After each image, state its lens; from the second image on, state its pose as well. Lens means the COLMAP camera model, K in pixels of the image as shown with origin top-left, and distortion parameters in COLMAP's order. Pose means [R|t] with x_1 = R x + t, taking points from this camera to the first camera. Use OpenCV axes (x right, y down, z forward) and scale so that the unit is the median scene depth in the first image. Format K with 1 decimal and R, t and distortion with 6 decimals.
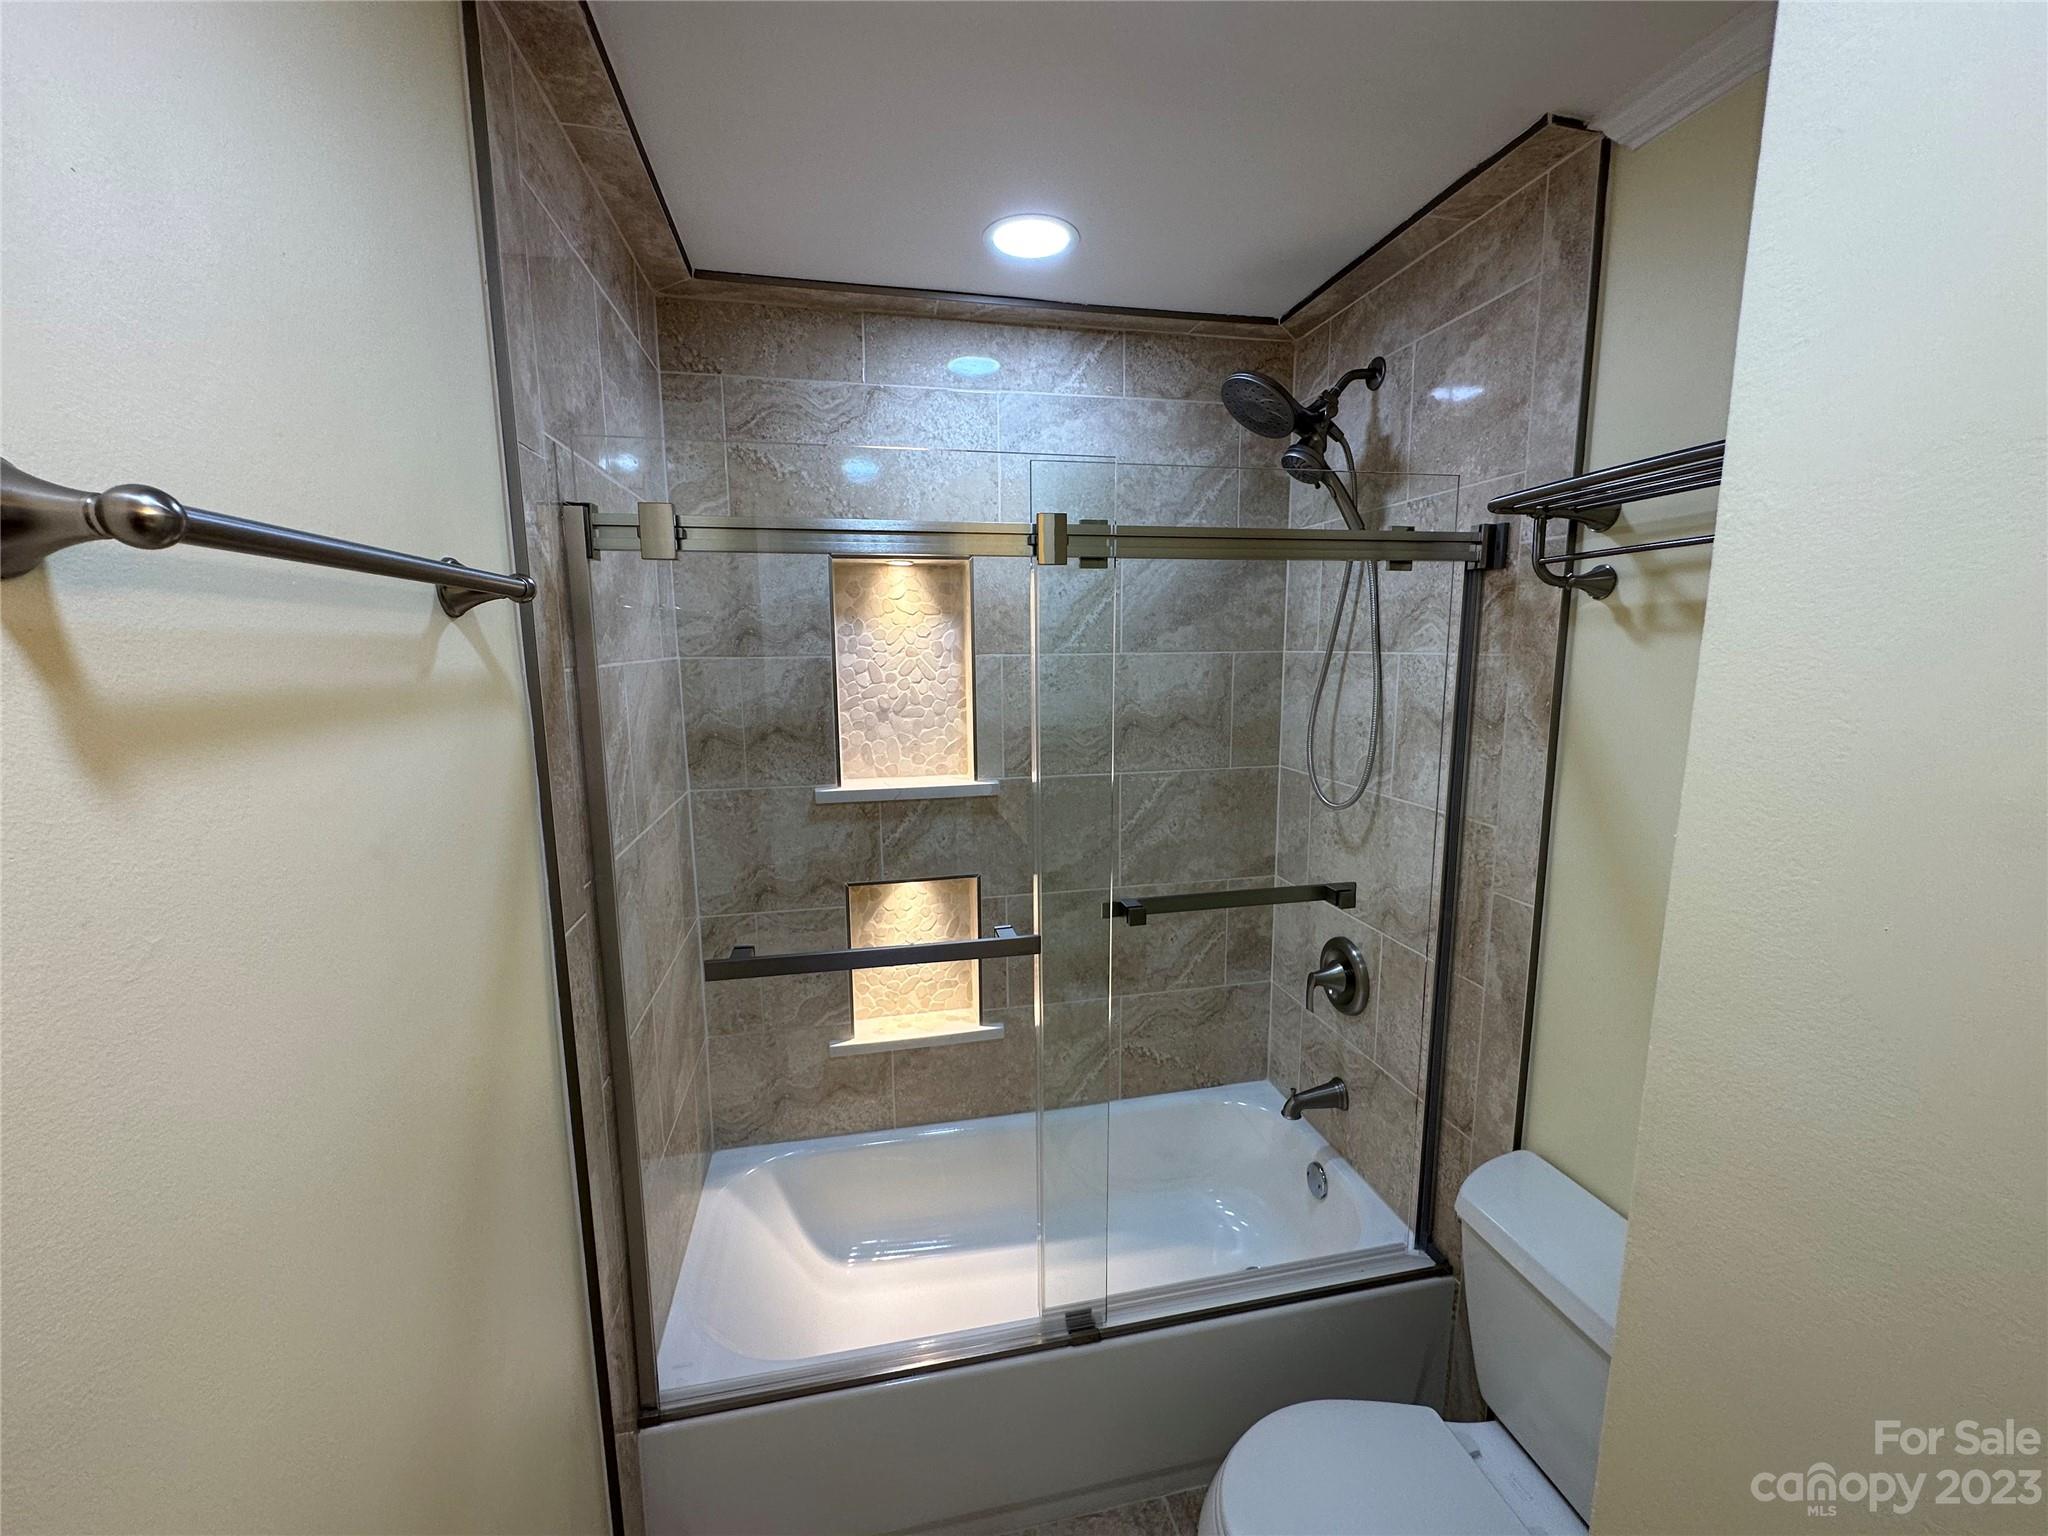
lens RADIAL K [[816.7, 0, 1024.8], [0, 816.7, 769.8], [0, 0, 1]] dist [-0.003578, 0.000668]
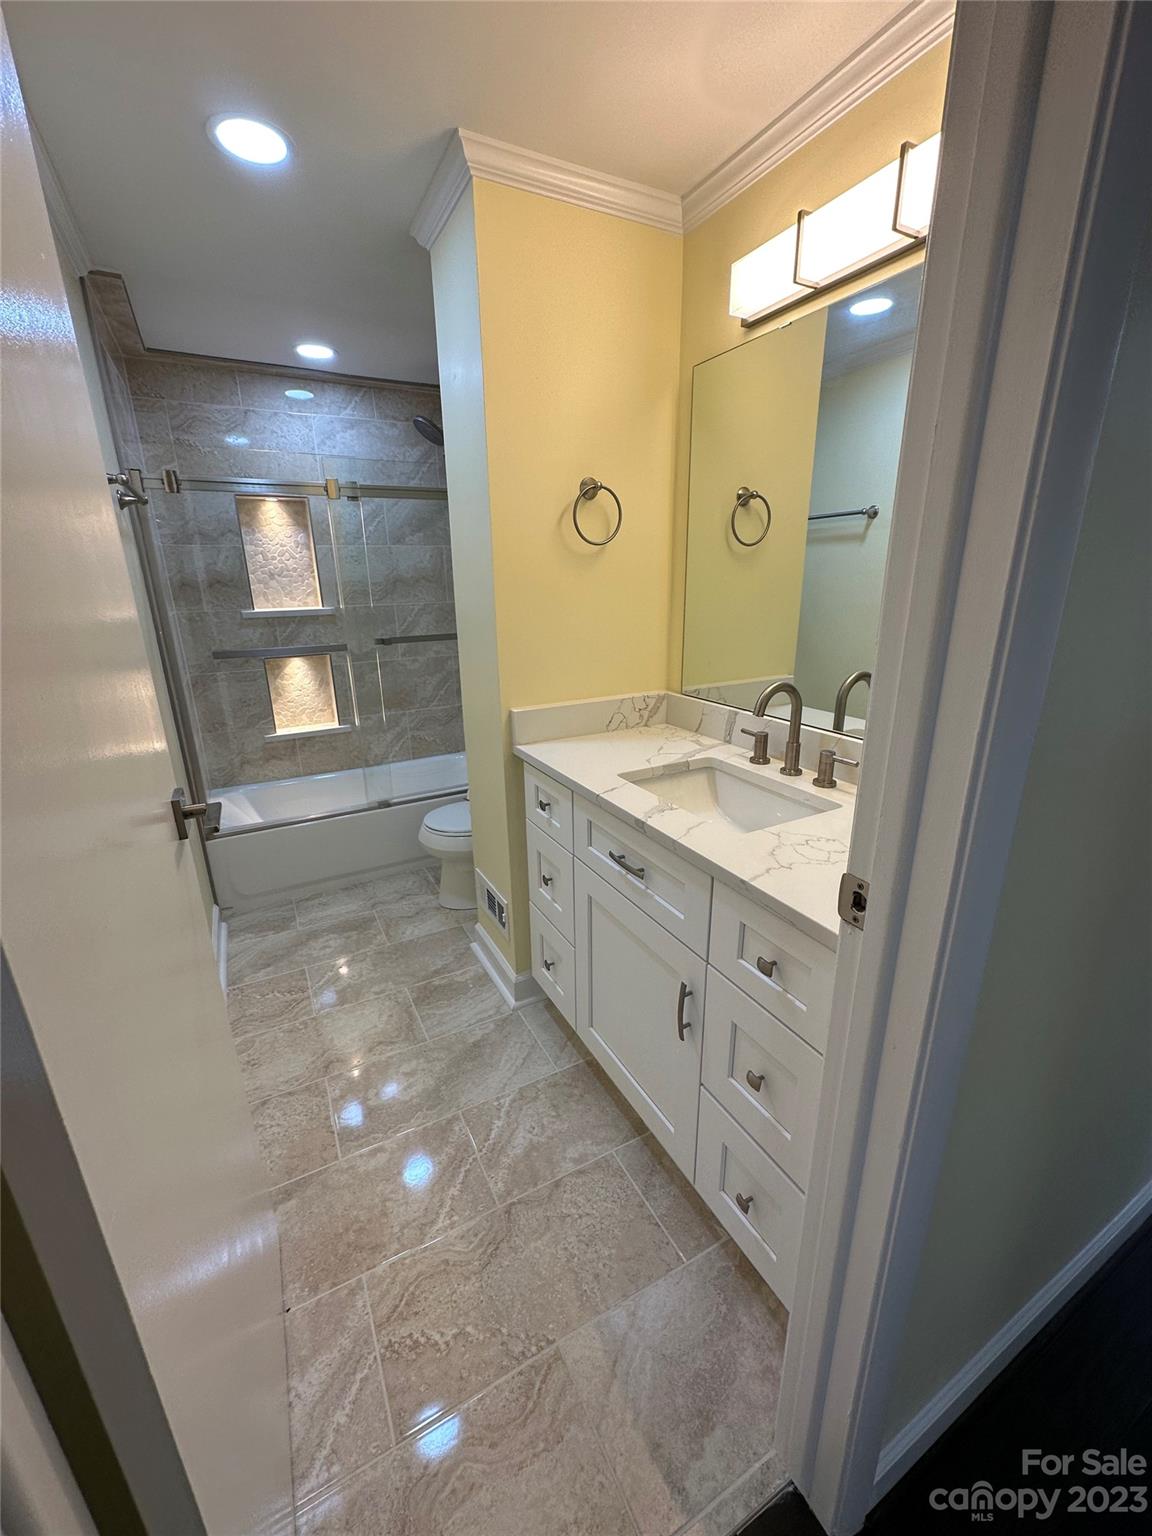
lens RADIAL K [[612.5, 0, 574.6], [0, 612.5, 768.8], [0, 0, 1]] dist [-0.003578, 0.000668]
pose [[0.959763, -0.092582, 0.265111, 0.110183], [0.051559, 0.986137, 0.157722, 0.214559], [-0.276037, -0.137706, 0.951231, -0.776944]]
